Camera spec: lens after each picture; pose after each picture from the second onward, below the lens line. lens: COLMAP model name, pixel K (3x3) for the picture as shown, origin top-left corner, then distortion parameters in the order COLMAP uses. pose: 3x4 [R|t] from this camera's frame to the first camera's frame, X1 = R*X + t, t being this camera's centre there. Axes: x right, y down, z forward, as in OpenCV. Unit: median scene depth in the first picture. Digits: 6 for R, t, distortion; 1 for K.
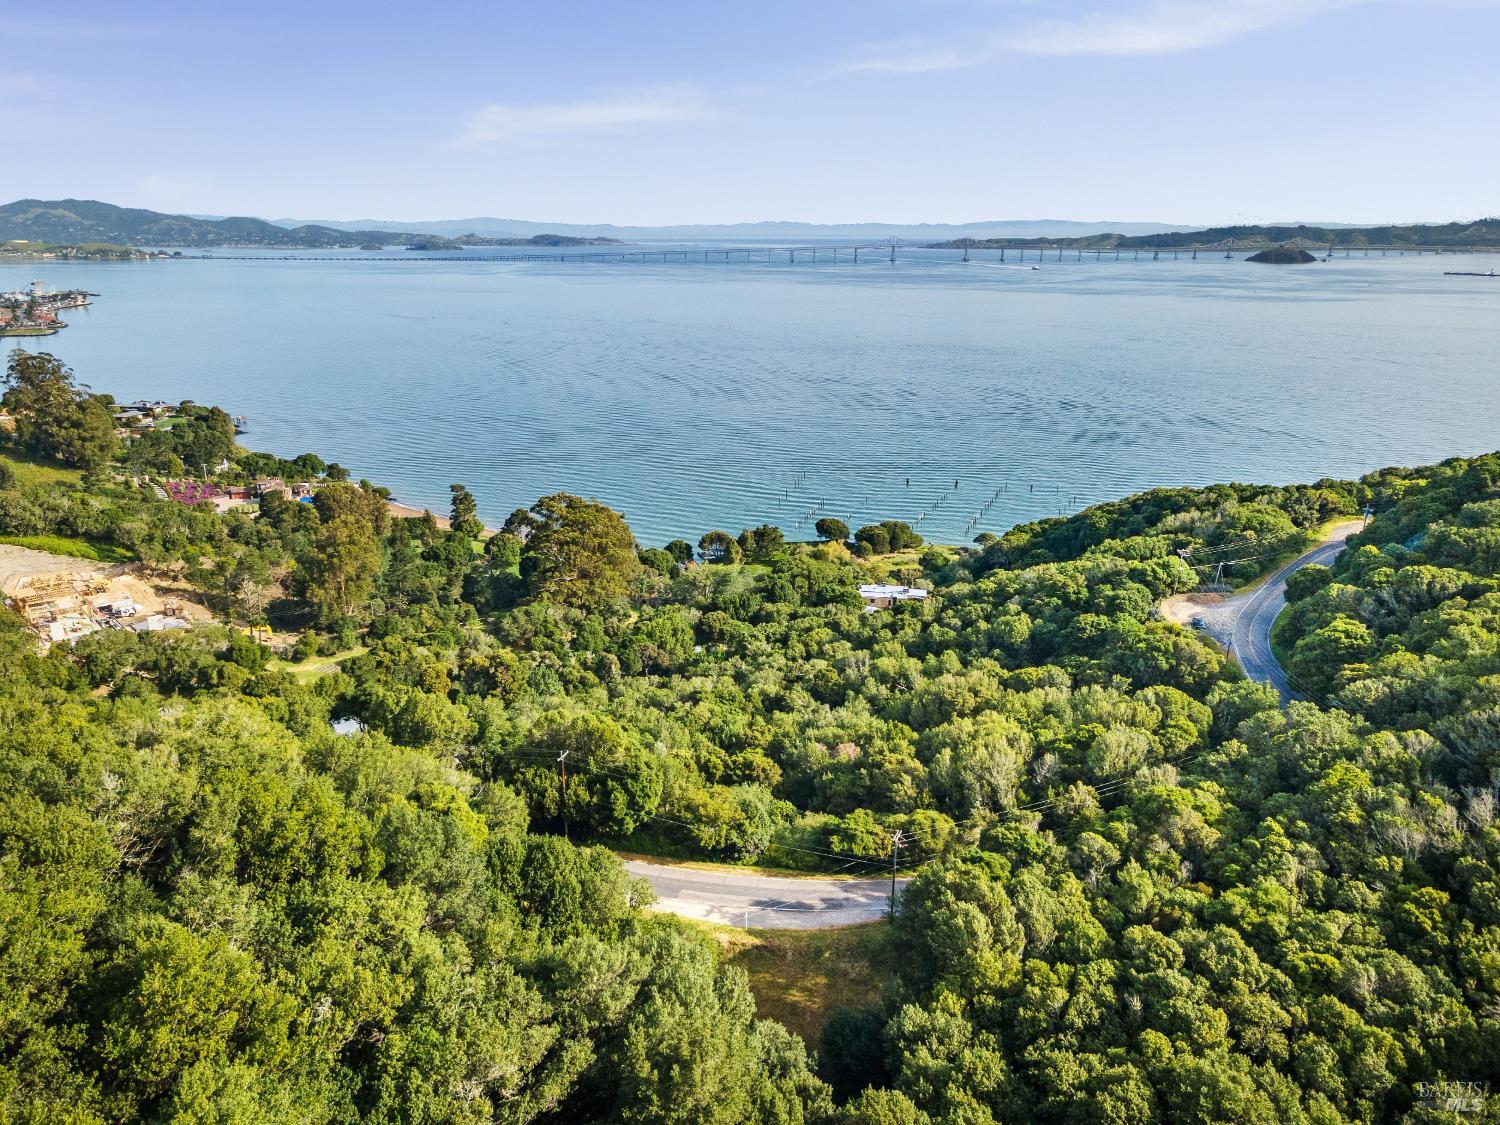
lens RADIAL K [[1097.2, 0, 748.6], [0, 1097.2, 561.2], [0, 0, 1]] dist [0.024061, 0.049123]
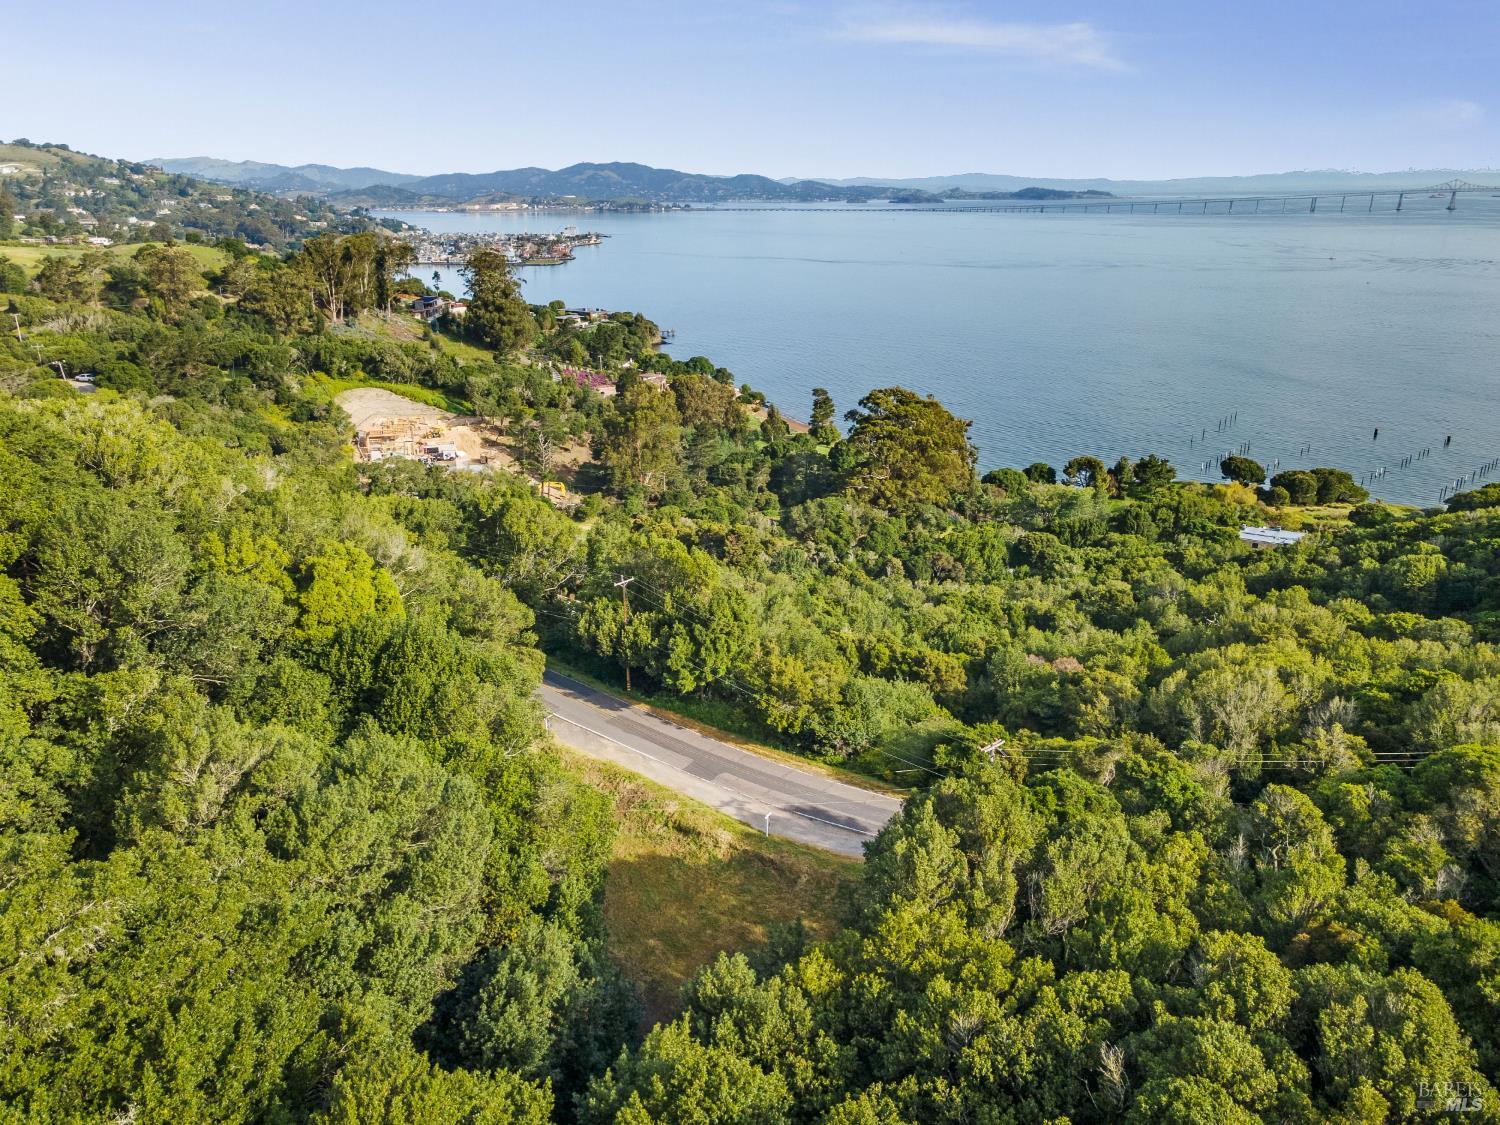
lens RADIAL K [[1104.2, 0, 745.5], [0, 1104.2, 564.6], [0, 0, 1]] dist [0.052232, -0.004003]
pose [[0.914477, 0.129072, -0.383500, 0.114509], [-0.115095, 0.991584, 0.059282, 0.058074], [0.387925, -0.010074, 0.921636, 0.163326]]
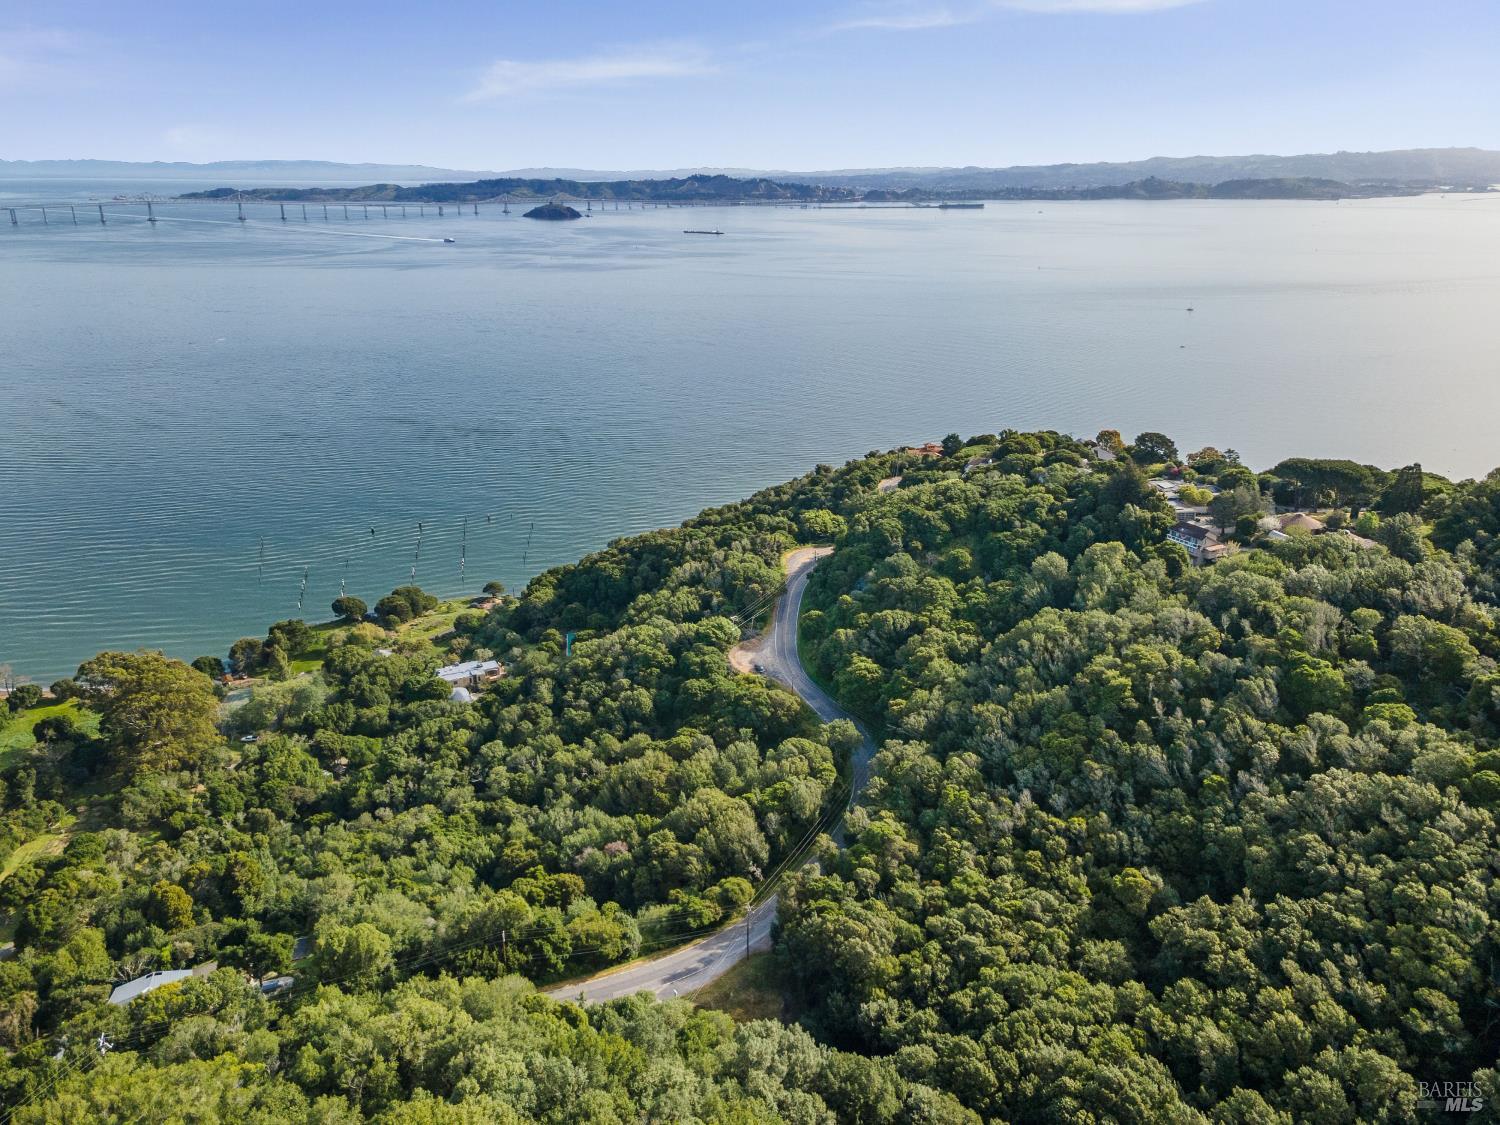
lens RADIAL K [[1097.2, 0, 748.6], [0, 1097.2, 561.2], [0, 0, 1]] dist [0.024061, 0.049123]
pose [[0.817635, -0.197439, 0.540825, -0.305591], [0.171592, 0.980238, 0.098437, -0.194461], [-0.549572, 0.012315, 0.835356, -0.169925]]
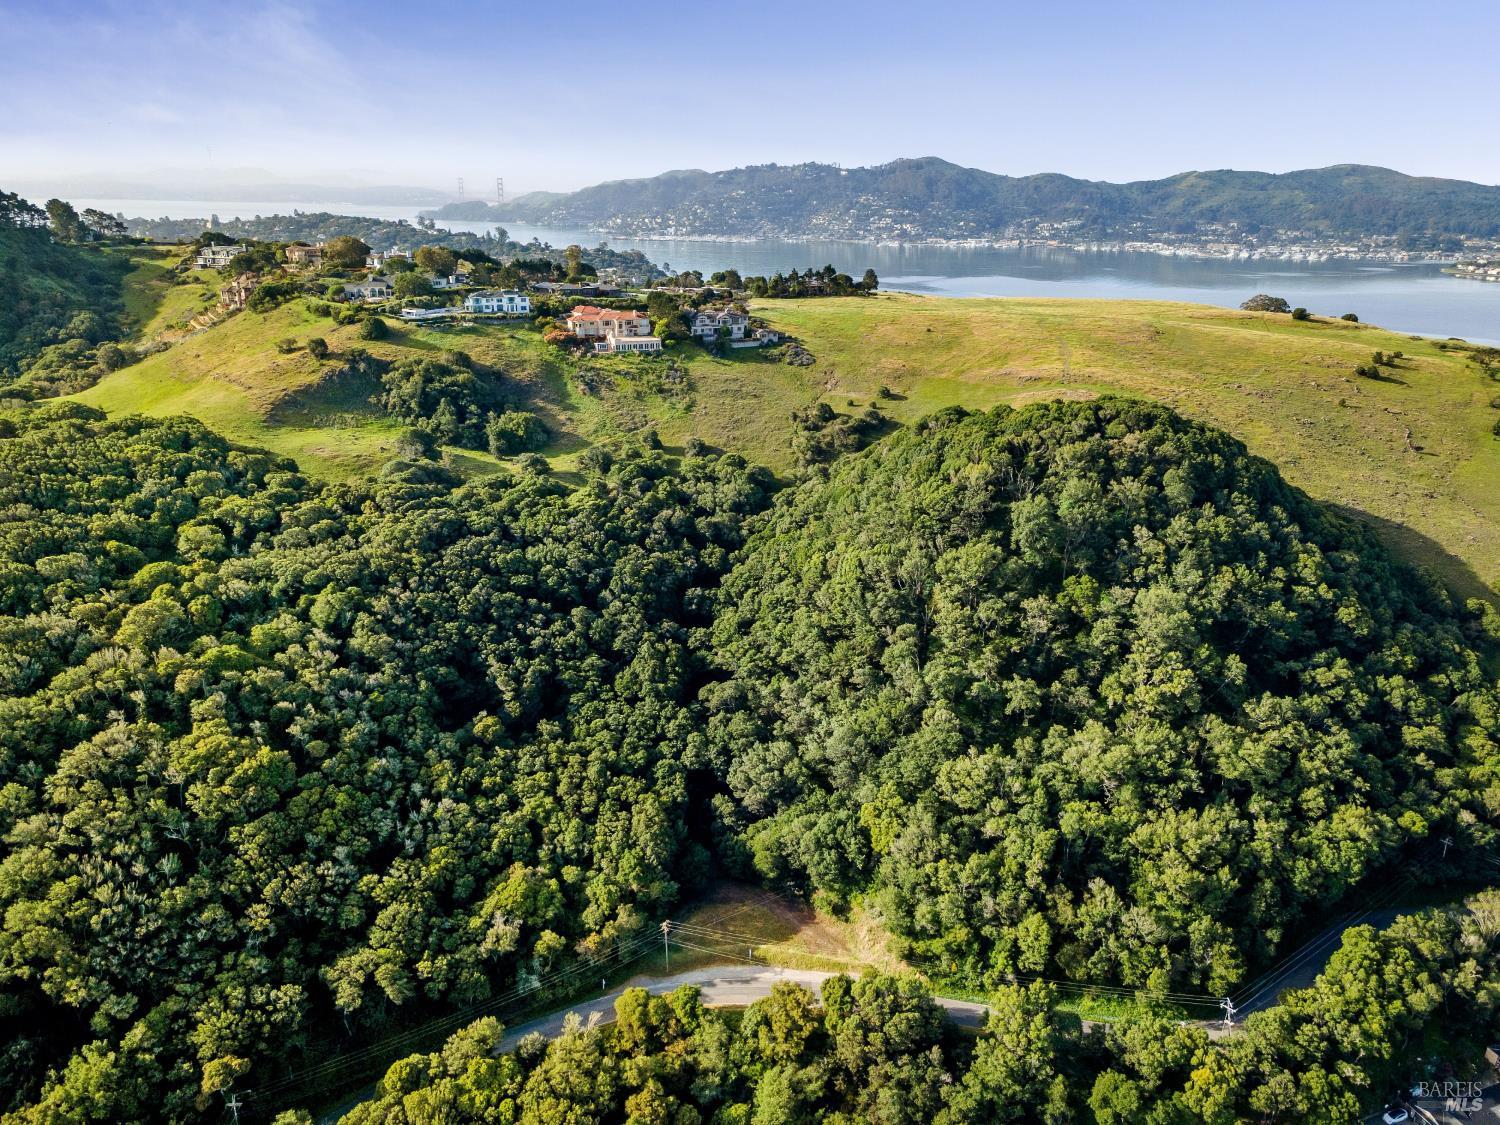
lens RADIAL K [[1097.8, 0, 747.2], [0, 1097.8, 561.5], [0, 0, 1]] dist [0.042253, -0.000720]
pose [[-0.996140, 0.021377, -0.085132, 0.069320], [-0.032233, 0.813042, 0.581312, -0.593445], [0.081643, 0.581812, -0.809215, 1.004915]]
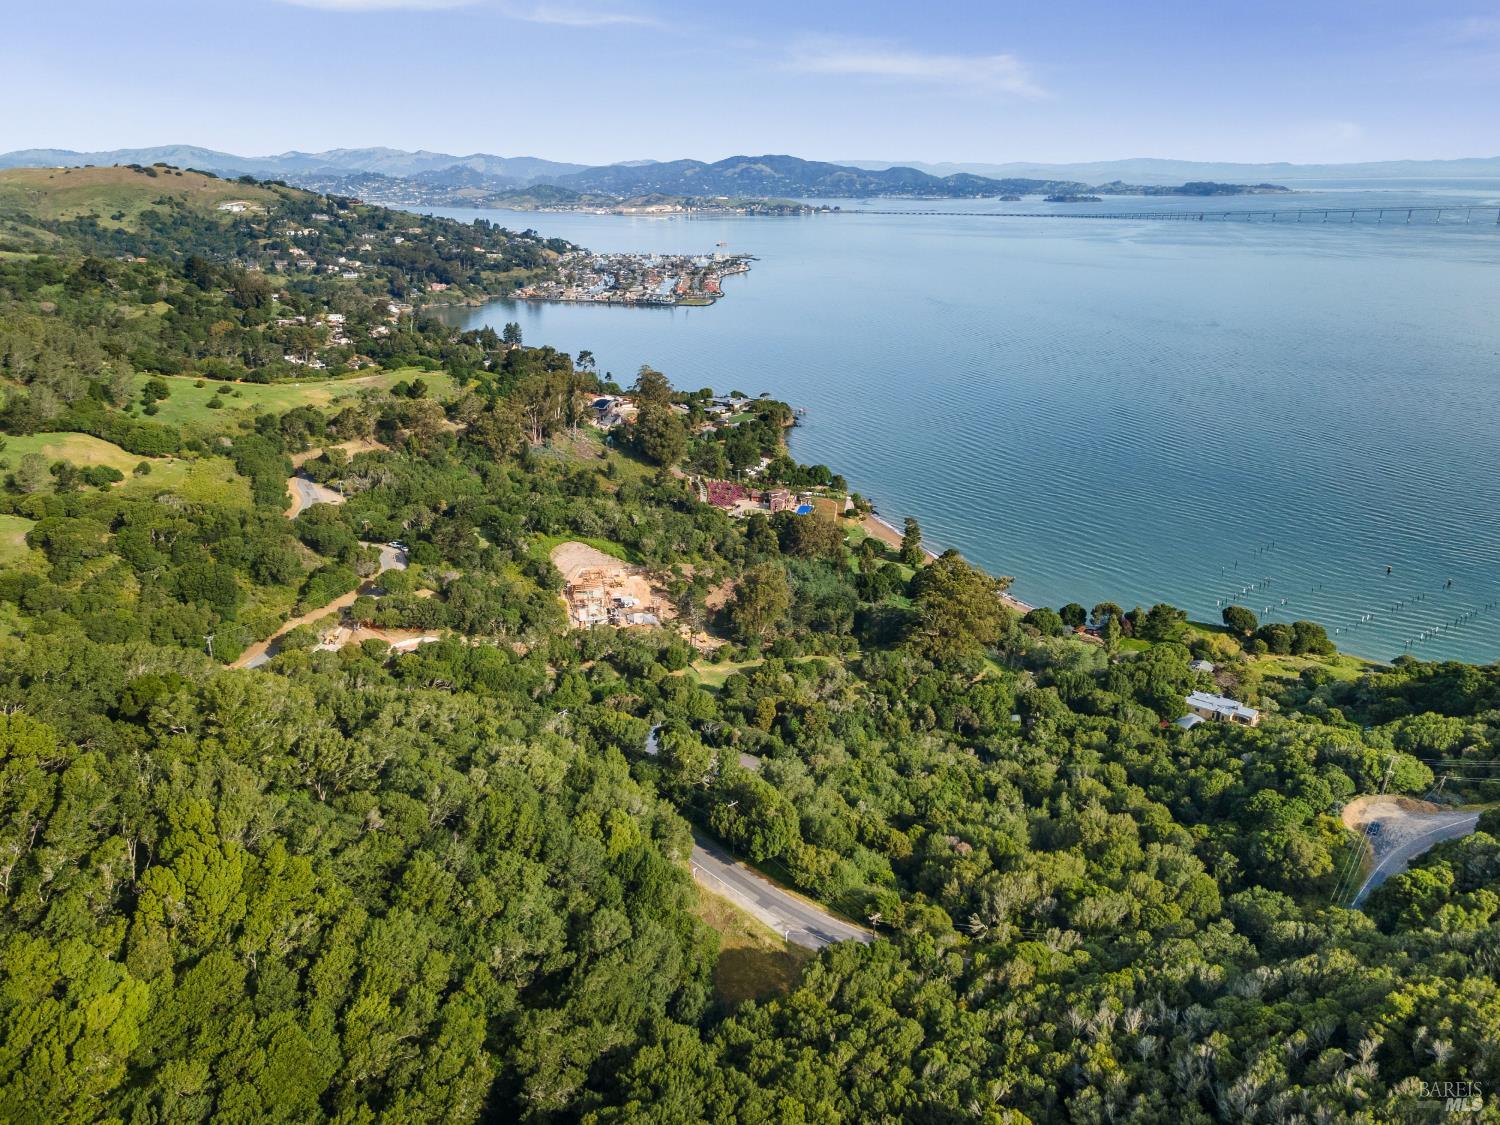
lens RADIAL K [[1112.0, 0, 746.2], [0, 1112.0, 561.6], [0, 0, 1]] dist [0.035010, 0.012948]
pose [[0.854886, 0.172175, -0.489413, 0.325037], [-0.150845, 0.985062, 0.083054, -0.174009], [0.496403, 0.002824, 0.868088, -0.238918]]
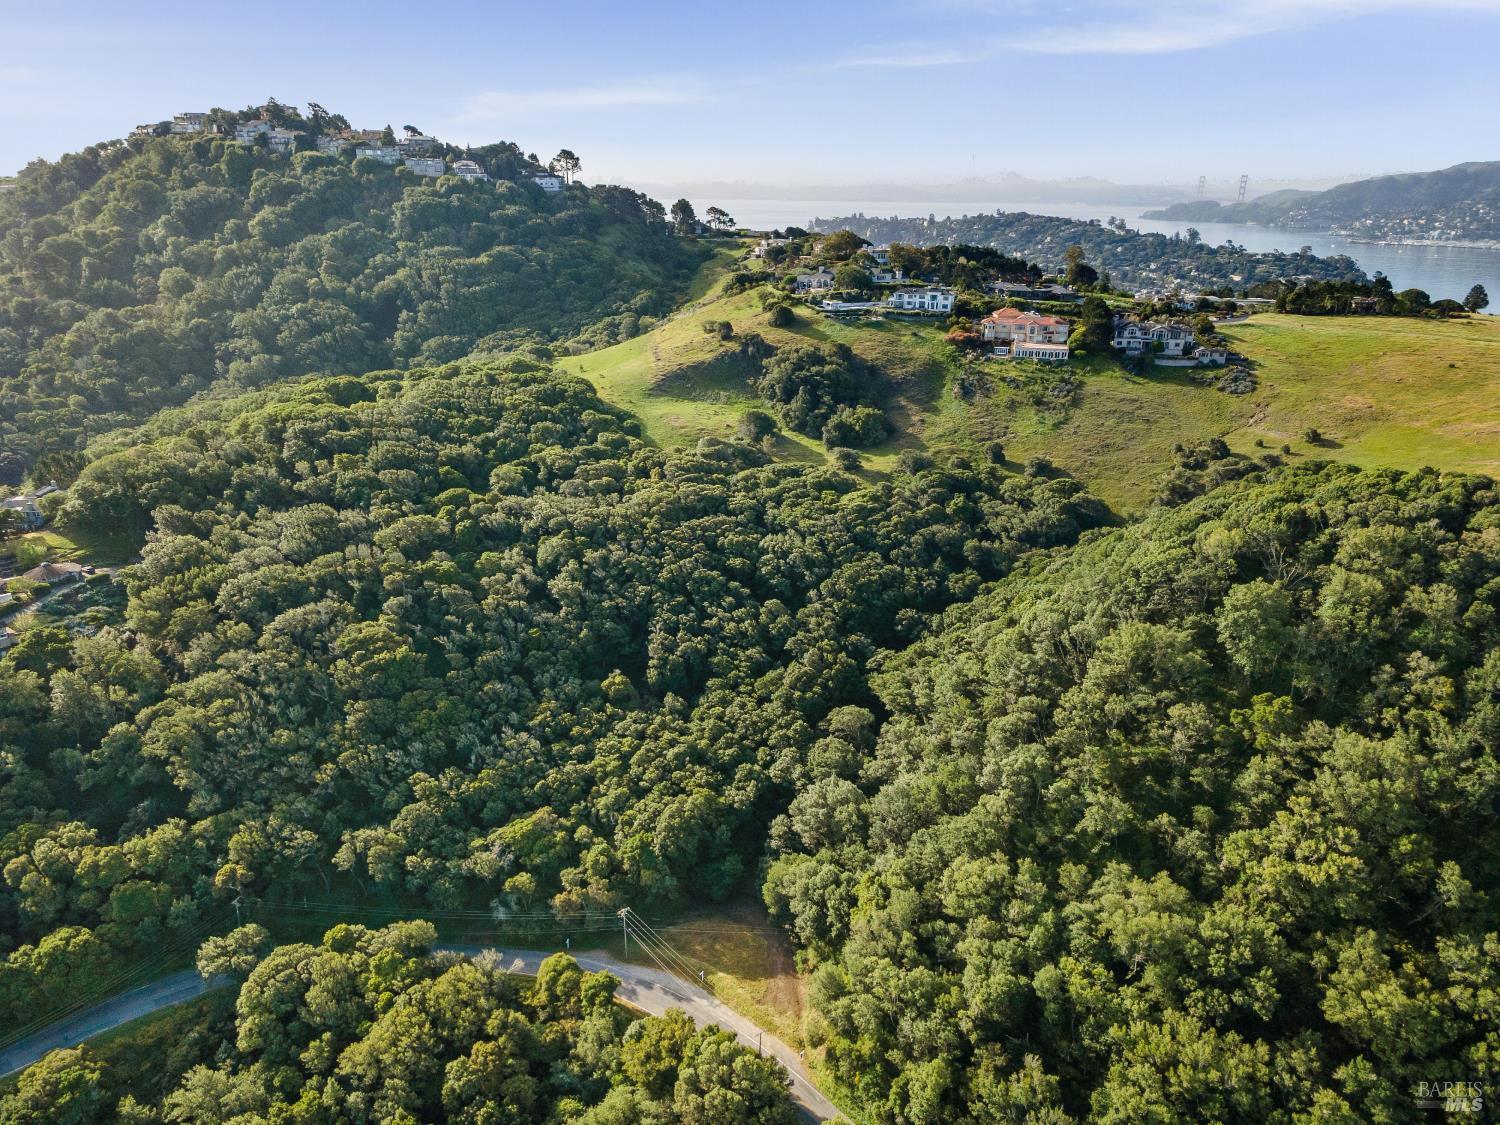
lens RADIAL K [[1097.8, 0, 747.2], [0, 1097.8, 561.5], [0, 0, 1]] dist [0.042253, -0.000720]
pose [[-0.858681, -0.175662, 0.481467, -0.376217], [0.138846, 0.824564, 0.548468, -0.550208], [-0.493345, 0.537808, -0.683647, 0.868752]]
